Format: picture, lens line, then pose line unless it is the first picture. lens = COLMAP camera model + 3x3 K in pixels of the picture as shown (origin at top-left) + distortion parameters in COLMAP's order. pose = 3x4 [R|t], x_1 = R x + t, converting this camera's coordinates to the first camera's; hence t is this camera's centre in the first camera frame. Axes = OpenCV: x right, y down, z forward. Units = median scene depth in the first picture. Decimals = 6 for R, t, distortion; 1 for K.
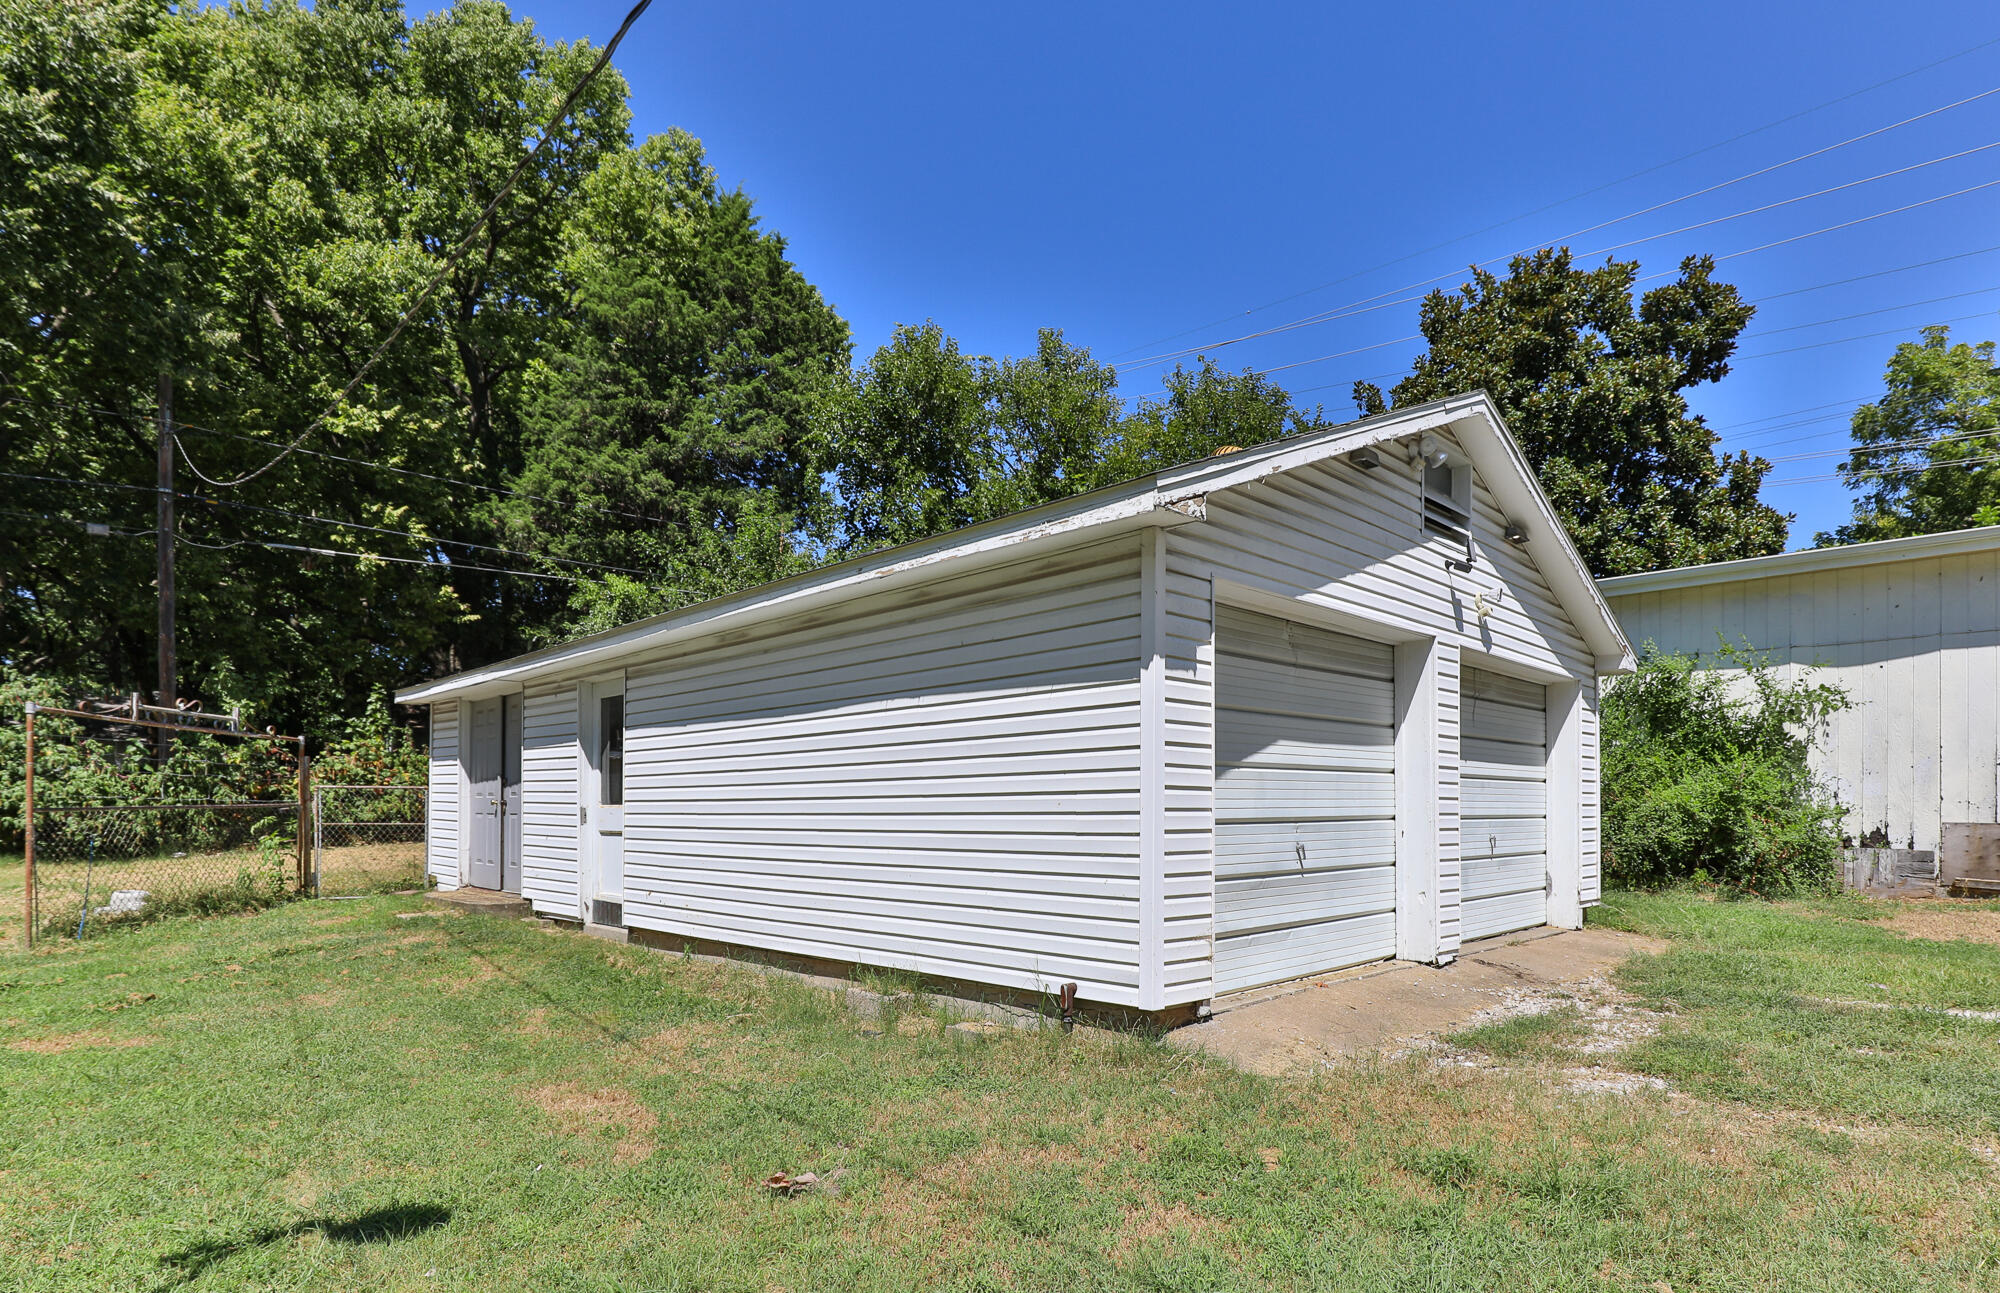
lens RADIAL K [[1063.6, 0, 1101.1], [0, 1063.6, 820.5], [0, 0, 1]] dist [-0.011899, -0.001348]
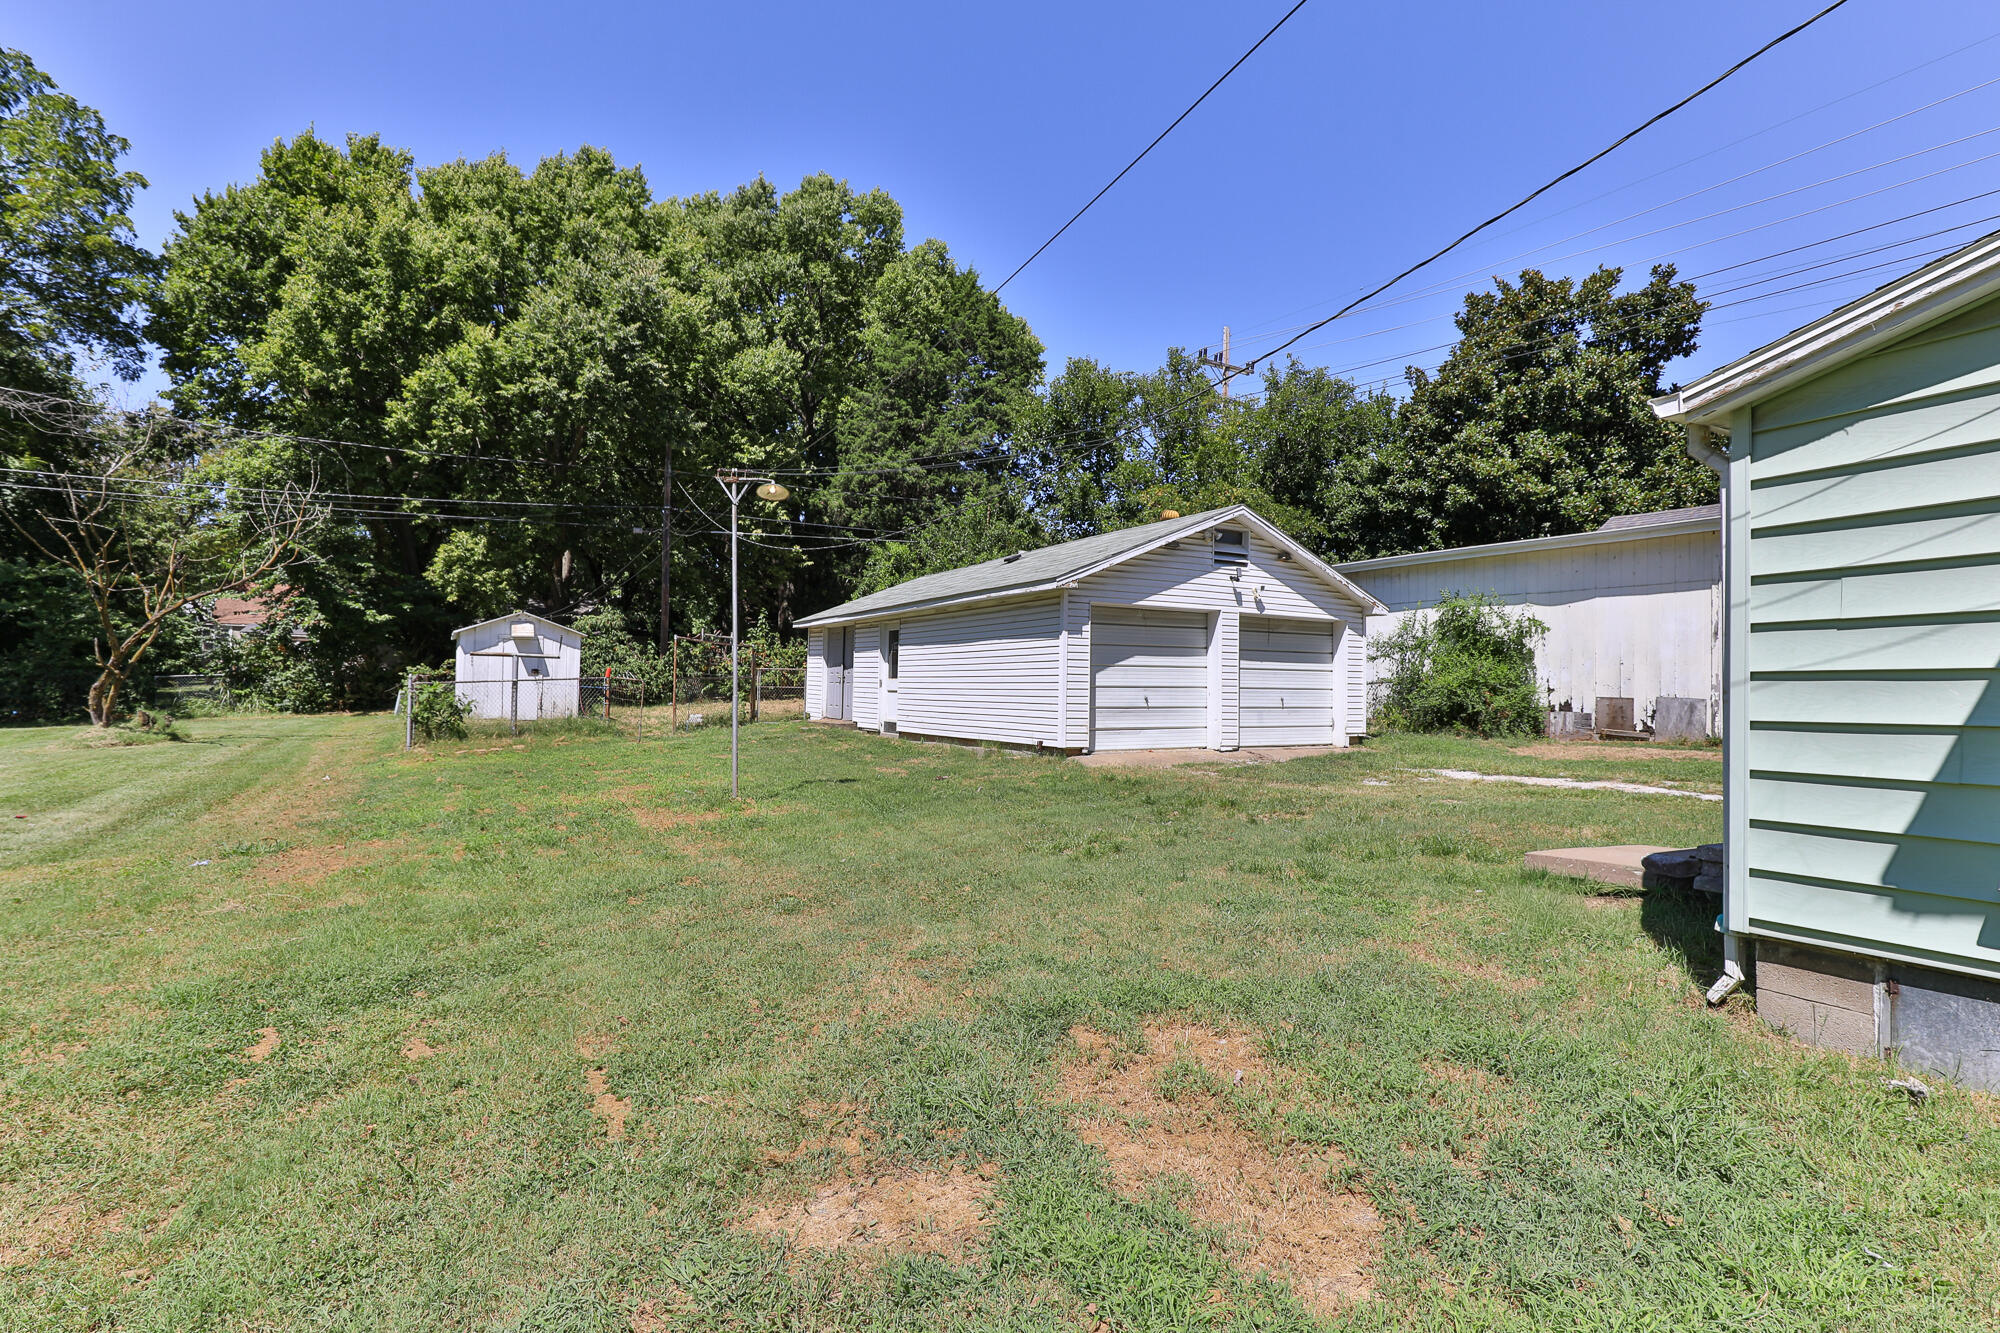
lens RADIAL K [[1004.3, 0, 1000.0], [0, 1004.3, 666.5], [0, 0, 1]] dist [0.000446, 0.000024]
pose [[0.952197, 0.006861, -0.305407, 0.170294], [-0.016895, 0.999400, -0.030224, 0.008437], [0.305017, 0.033939, 0.951742, -0.402656]]
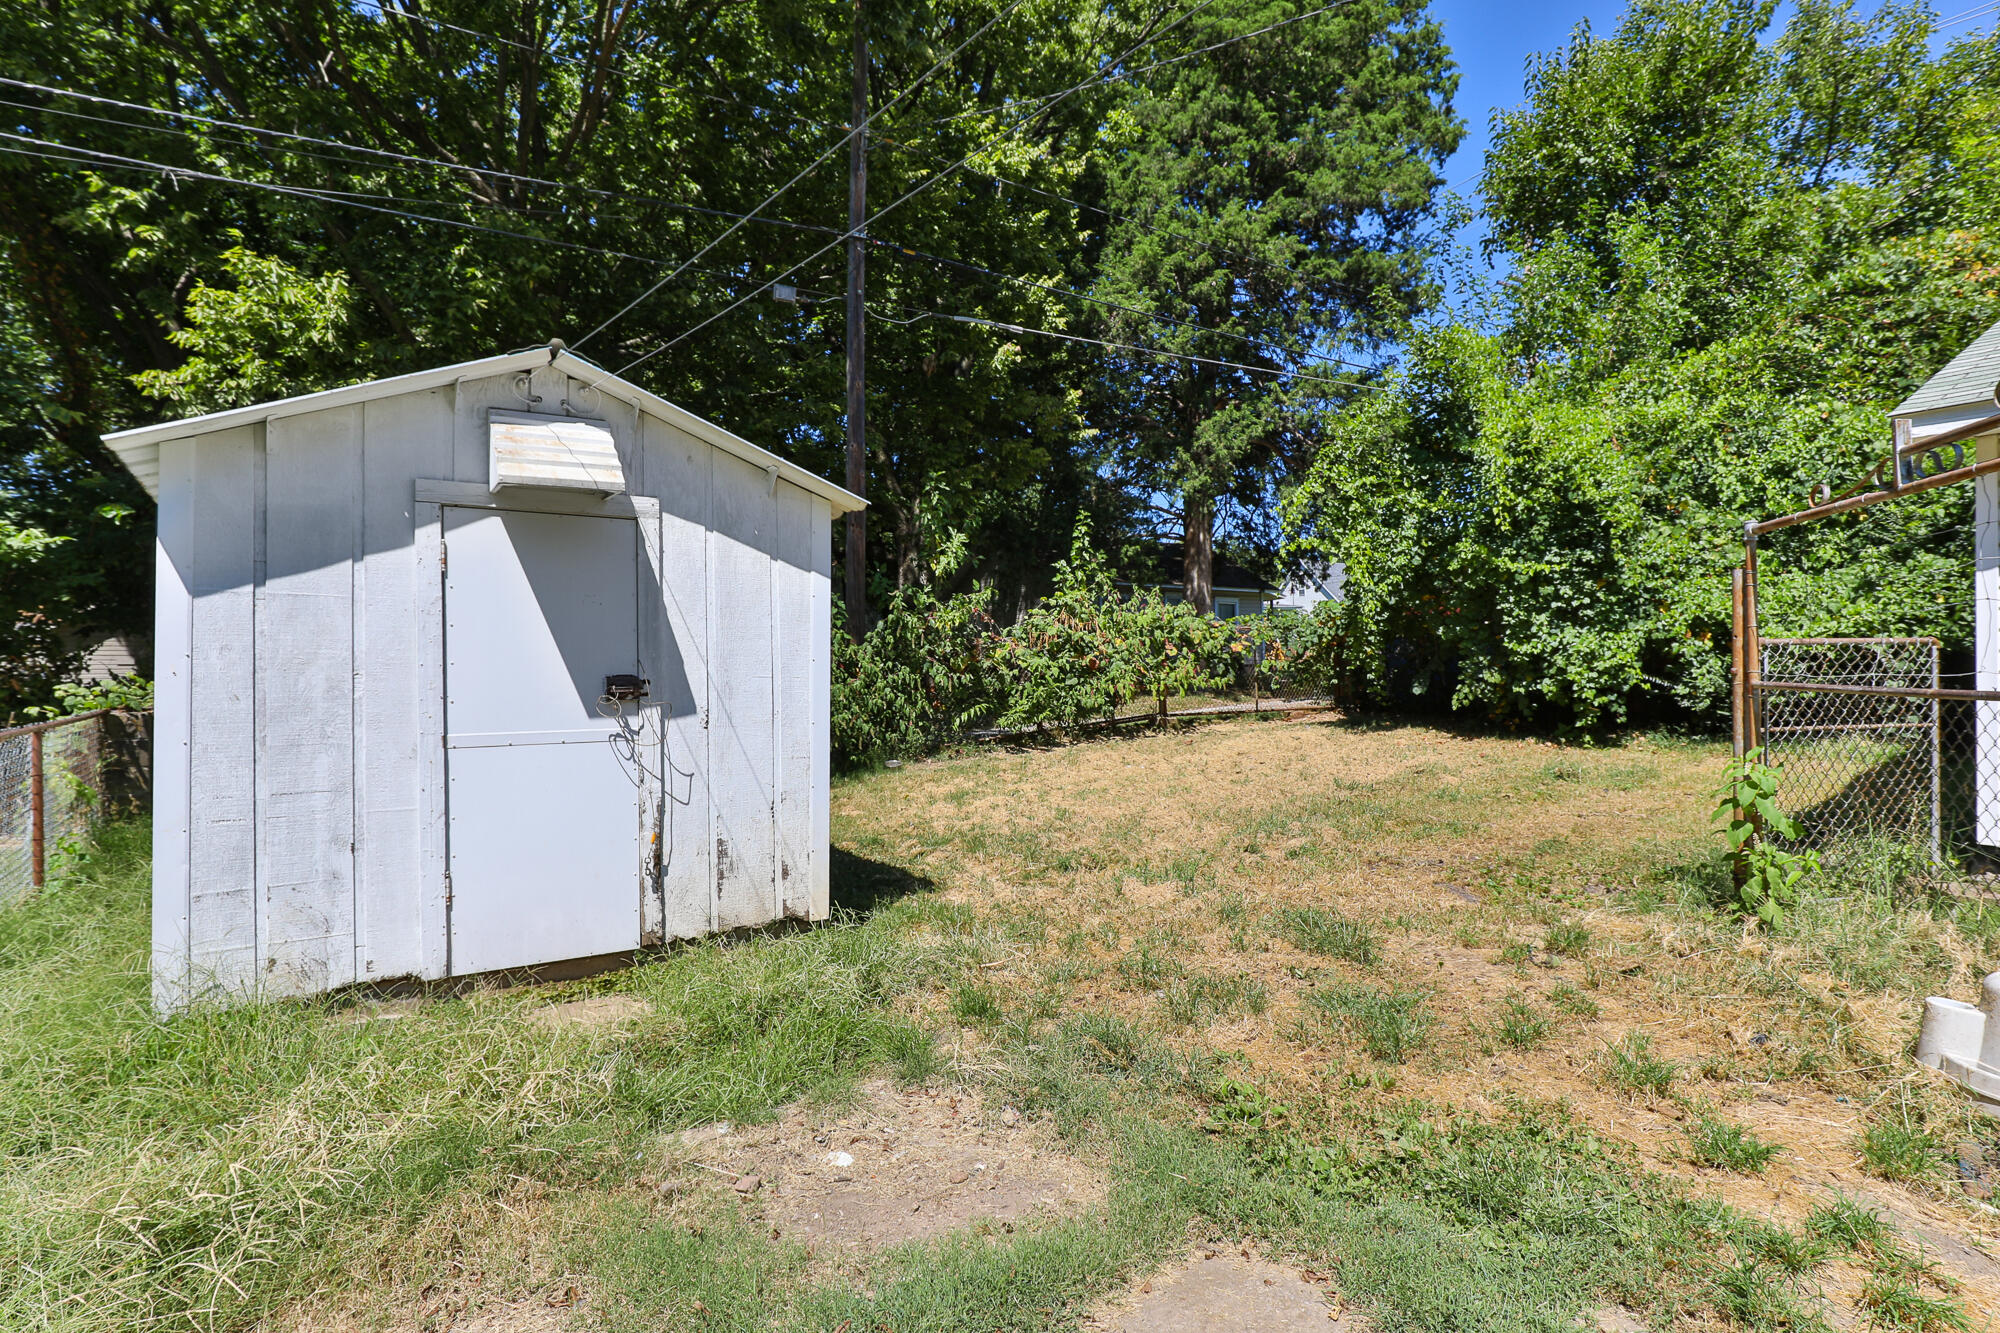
lens RADIAL K [[1004.3, 0, 1000.0], [0, 1004.3, 666.5], [0, 0, 1]] dist [0.000446, 0.000024]
pose [[0.975583, -0.011119, -0.219351, -0.538678], [0.005559, 0.999648, -0.025946, -0.009921], [0.219562, 0.024093, 0.975301, 0.315839]]
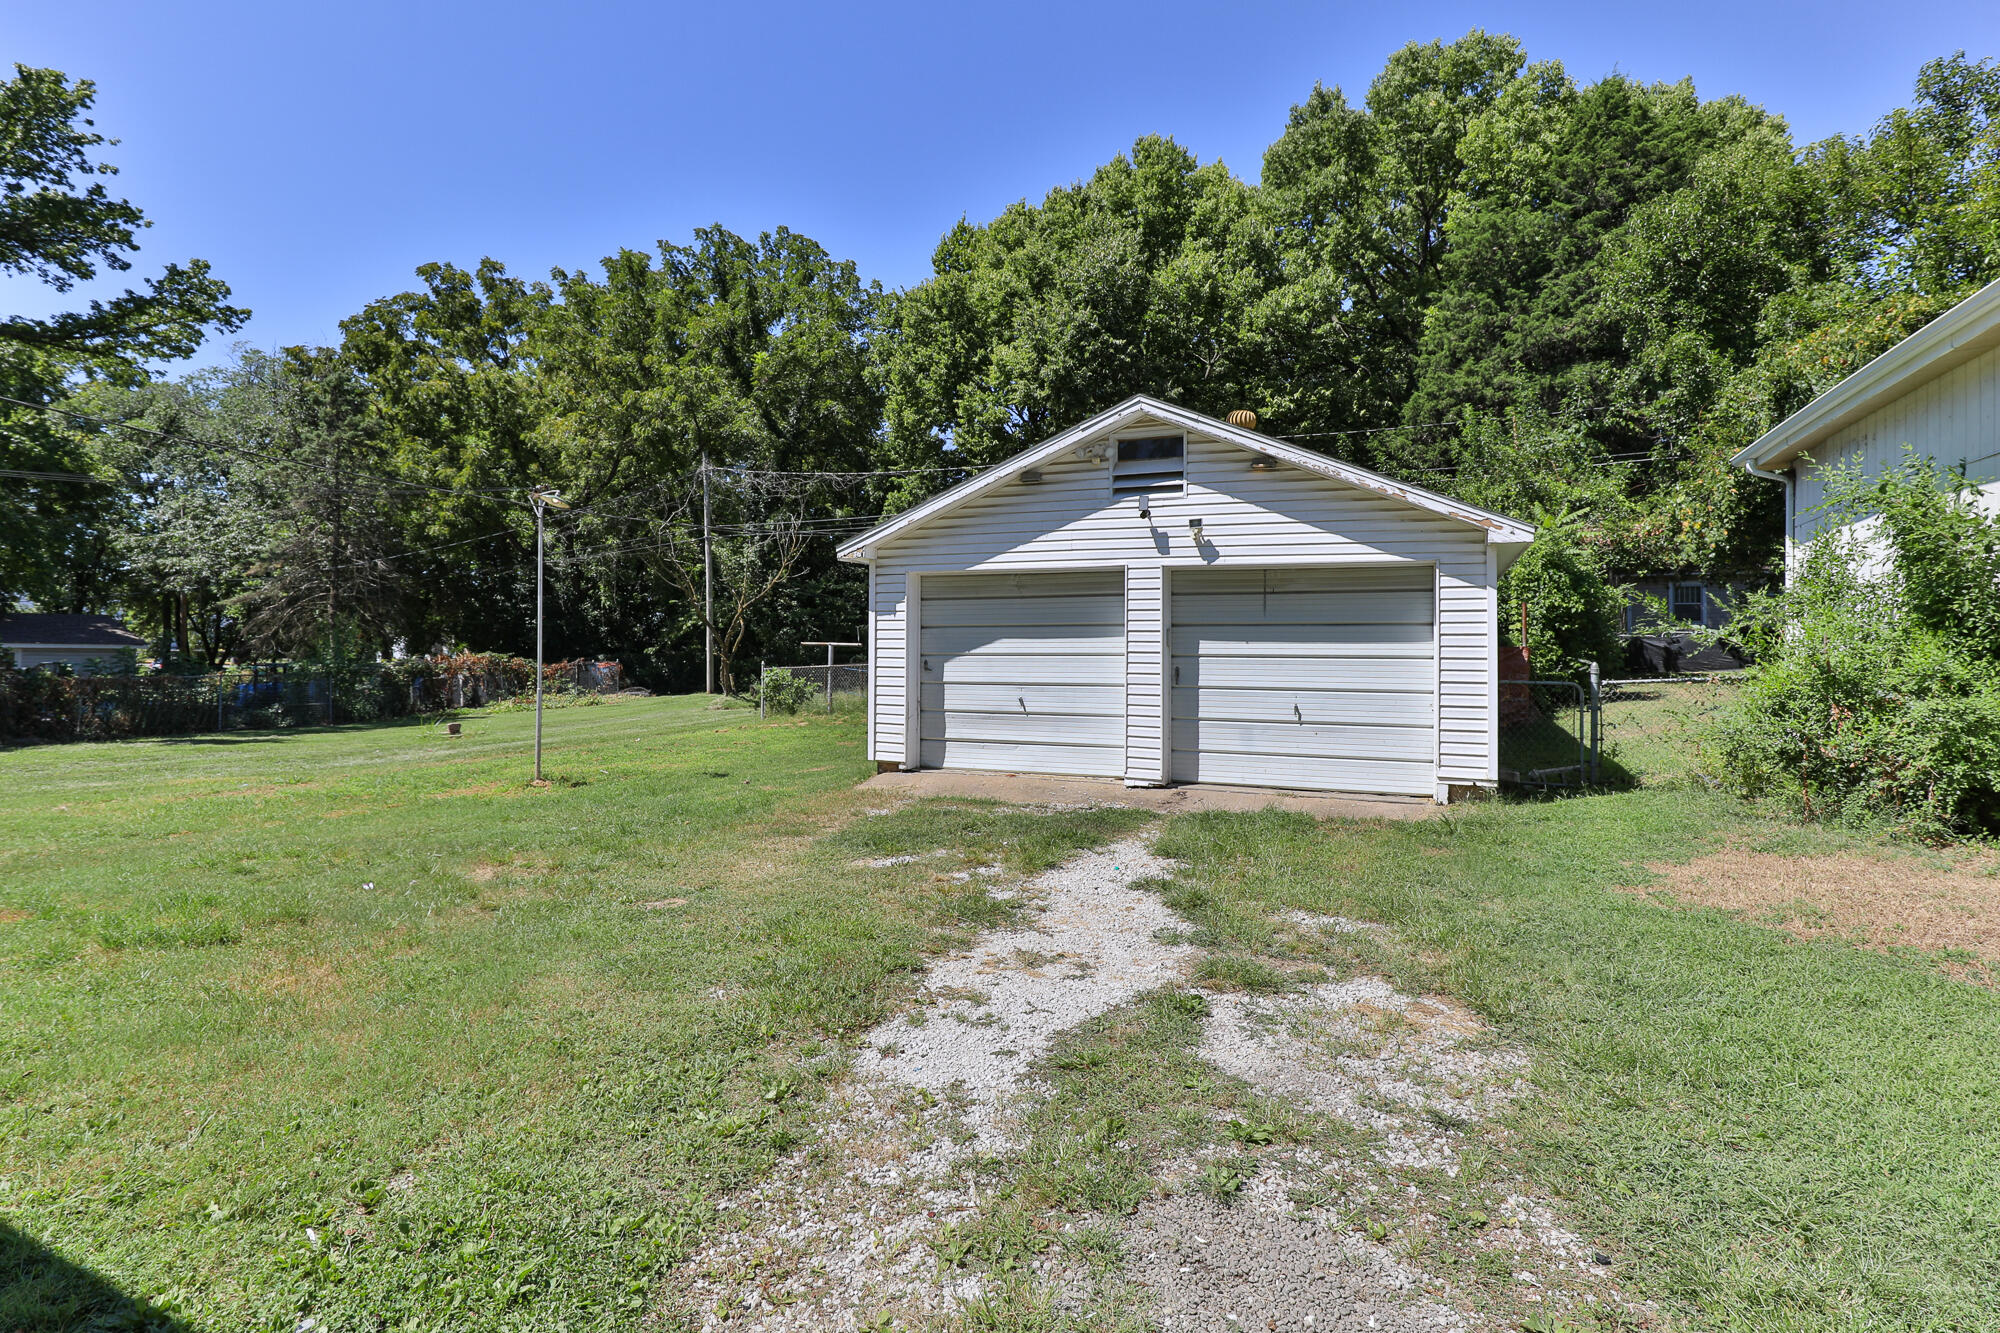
lens RADIAL K [[1004.3, 0, 1000.0], [0, 1004.3, 666.5], [0, 0, 1]] dist [0.000446, 0.000024]
pose [[0.342015, 0.018723, -0.939508, 0.512290], [-0.013277, 0.999798, 0.015092, -0.015934], [0.939601, 0.007313, 0.342194, 0.113321]]
